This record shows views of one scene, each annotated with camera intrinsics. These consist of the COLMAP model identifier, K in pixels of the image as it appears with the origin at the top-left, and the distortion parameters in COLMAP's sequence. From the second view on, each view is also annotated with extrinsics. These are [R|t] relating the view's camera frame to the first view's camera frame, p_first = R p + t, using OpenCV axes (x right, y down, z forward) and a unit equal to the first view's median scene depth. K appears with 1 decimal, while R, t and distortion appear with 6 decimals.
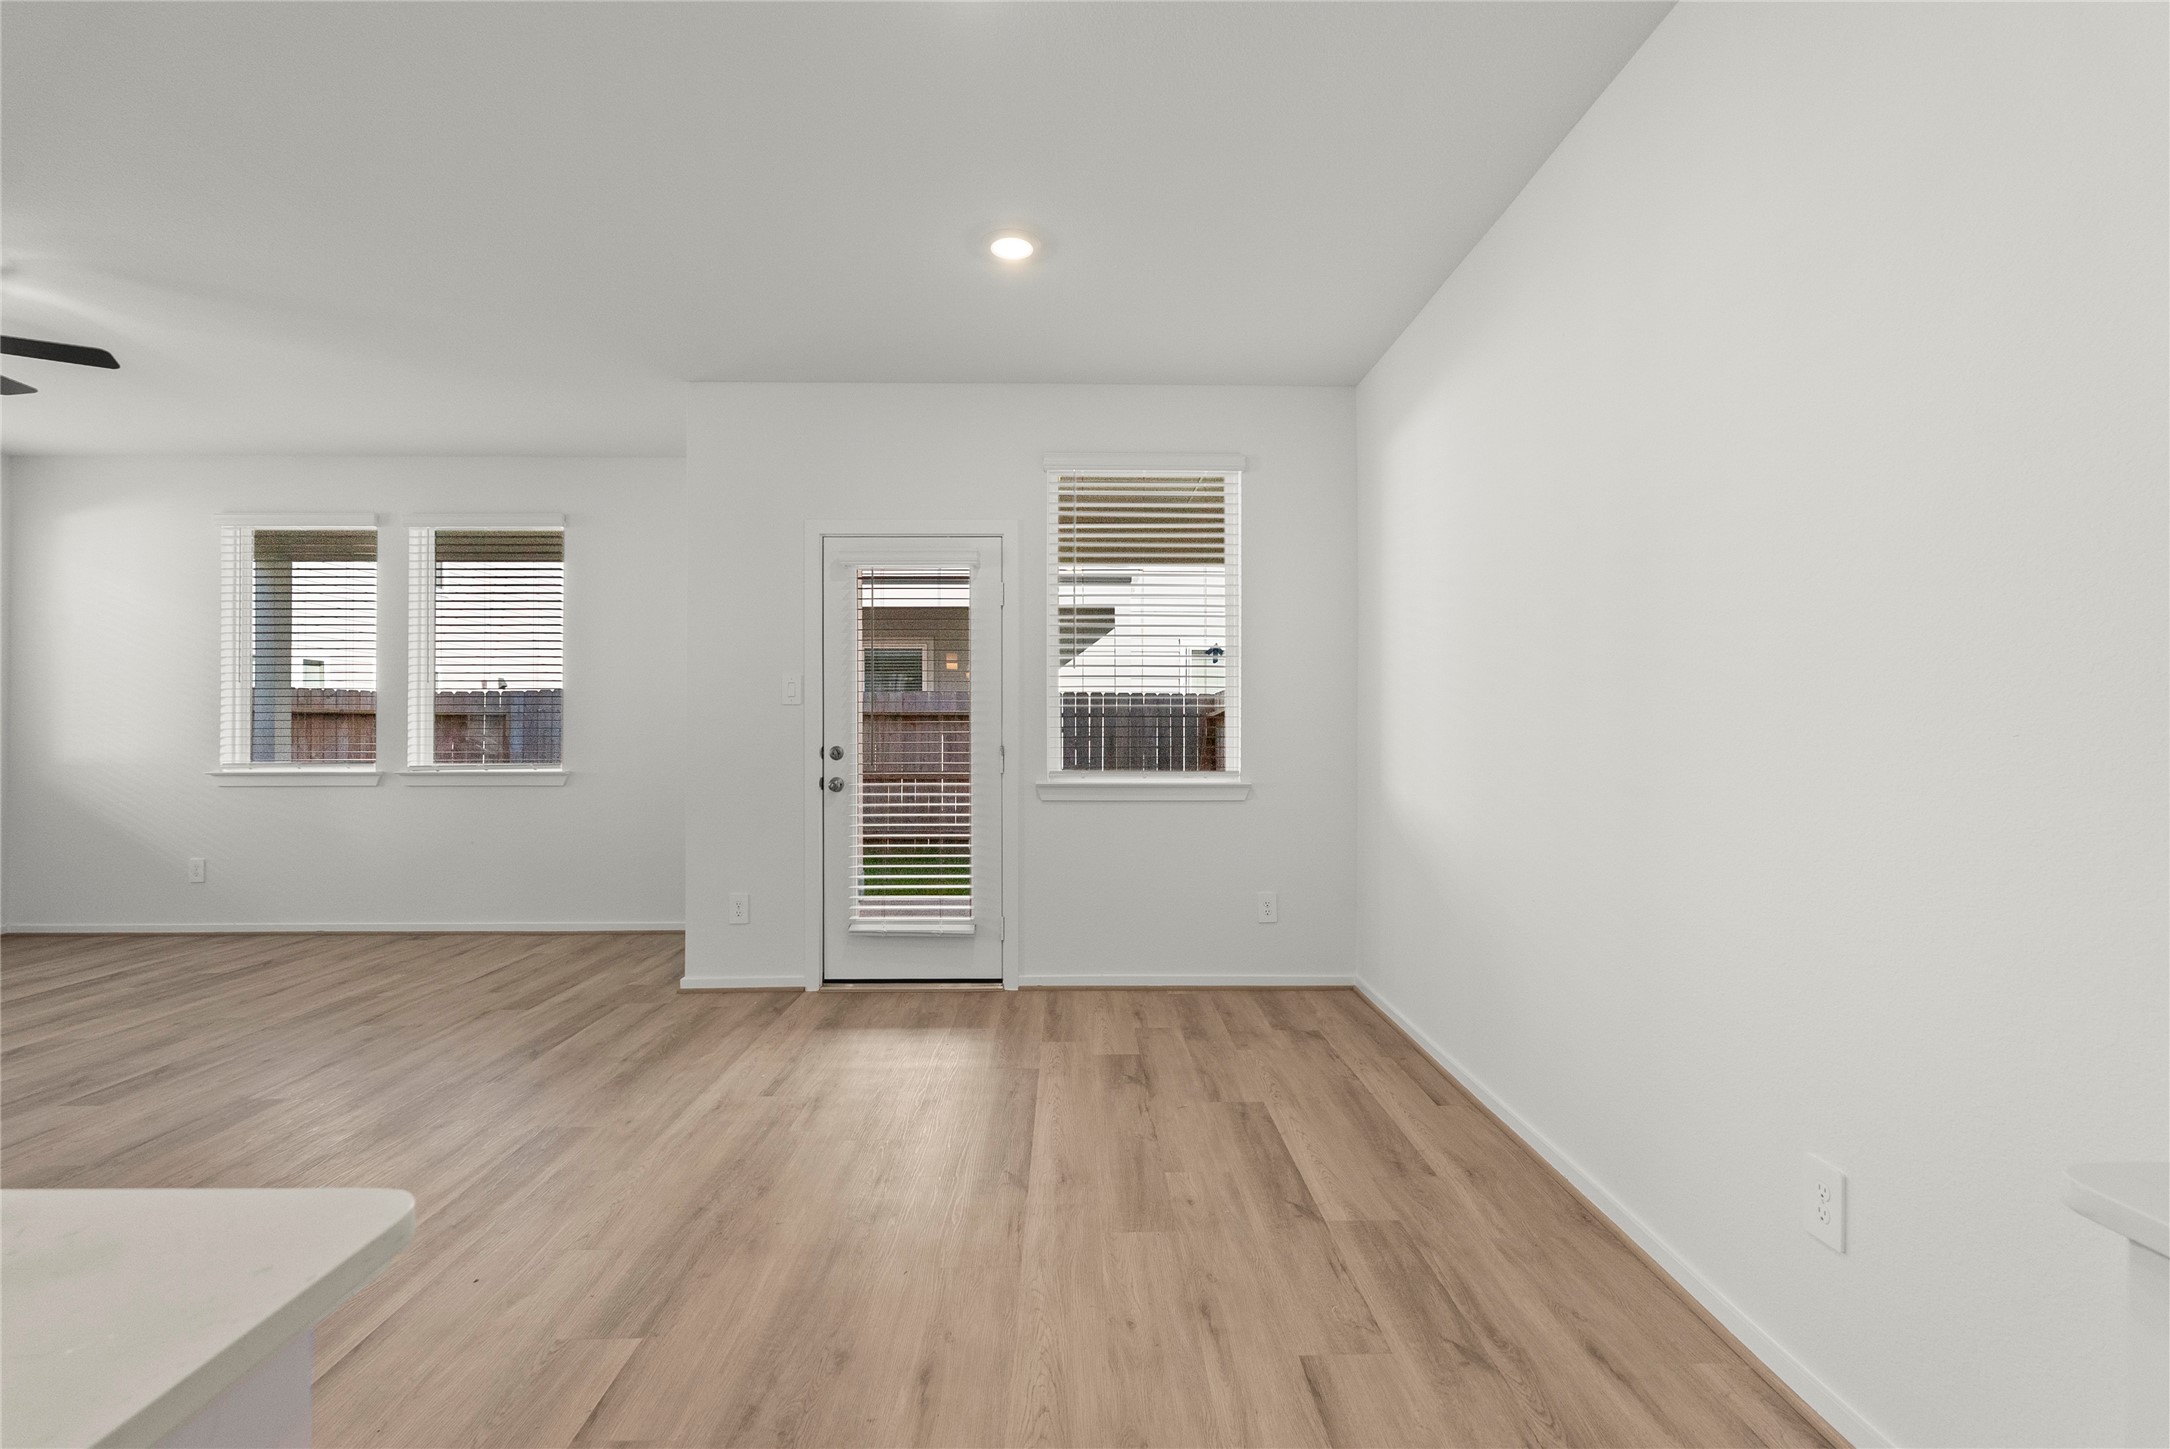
lens RADIAL K [[959.0, 0, 1080.8], [0, 959.0, 717.9], [0, 0, 1]] dist [-0.001861, 0.001442]
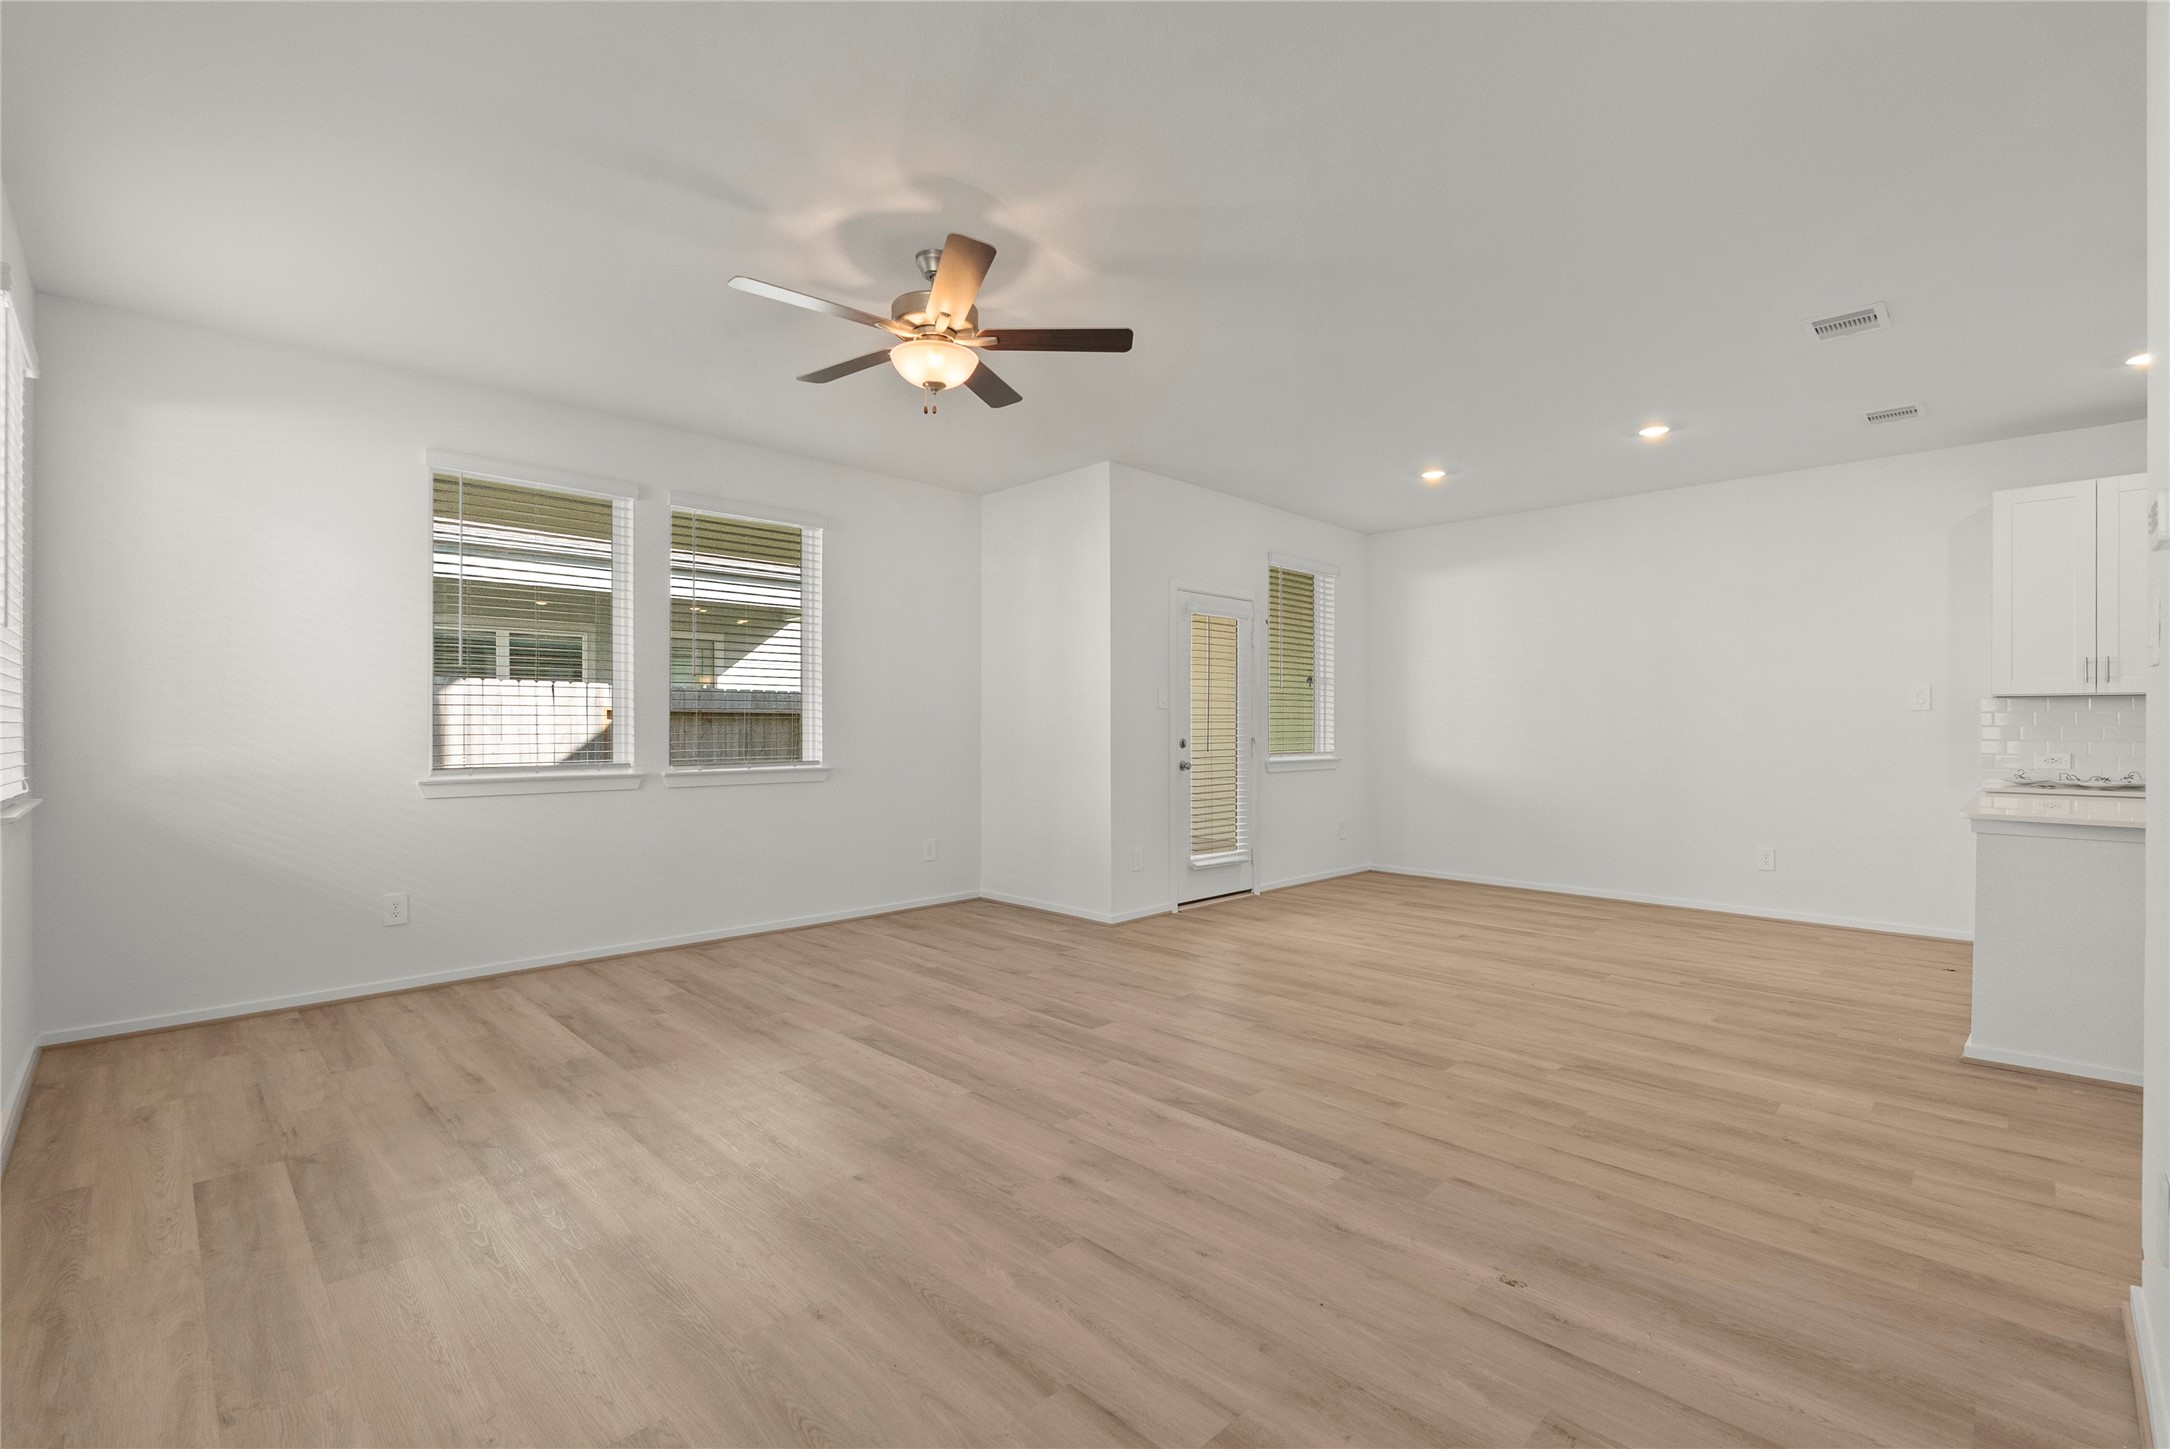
lens RADIAL K [[959.0, 0, 1089.8], [0, 959.0, 728.8], [0, 0, 1]] dist [-0.001861, 0.001442]
pose [[0.720973, -0.002183, 0.692959, -1.020541], [-0.007846, 0.999905, 0.011314, 0.000001], [-0.692918, -0.013594, 0.720888, 0.057388]]
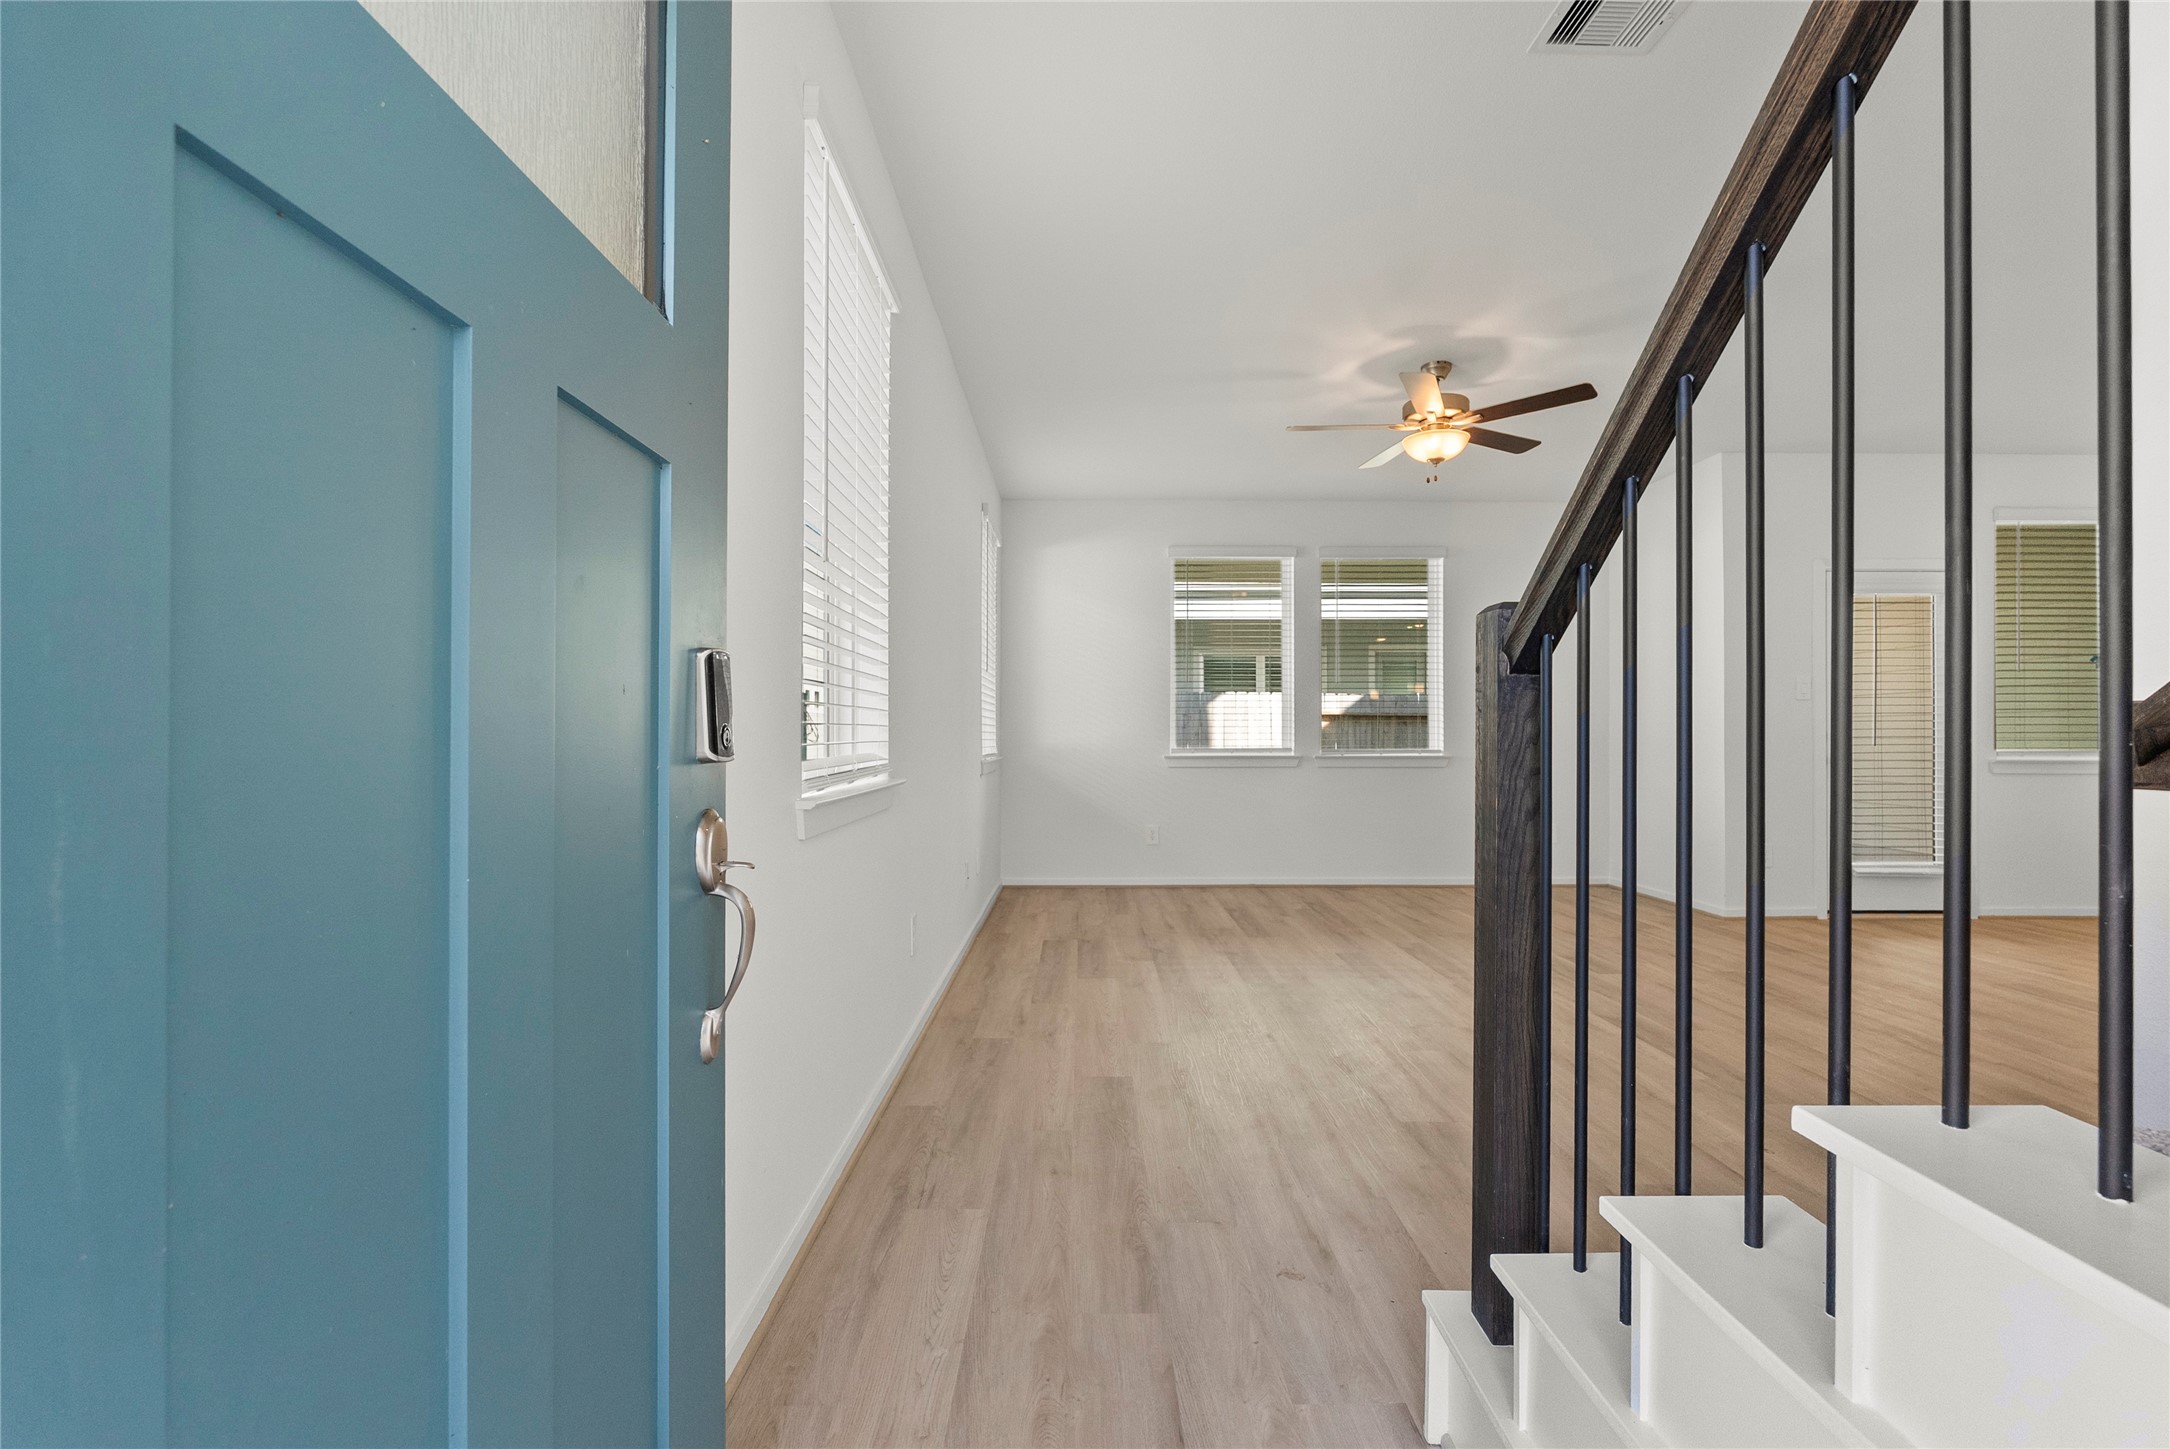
lens RADIAL K [[959.0, 0, 1095.6], [0, 959.0, 736.8], [0, 0, 1]] dist [-0.001861, 0.001442]
pose [[0.999997, 0.001939, 0.001171, -0.966464], [-0.001954, 0.999920, 0.012483, 0.015909], [-0.001146, -0.012486, 0.999921, -0.230749]]
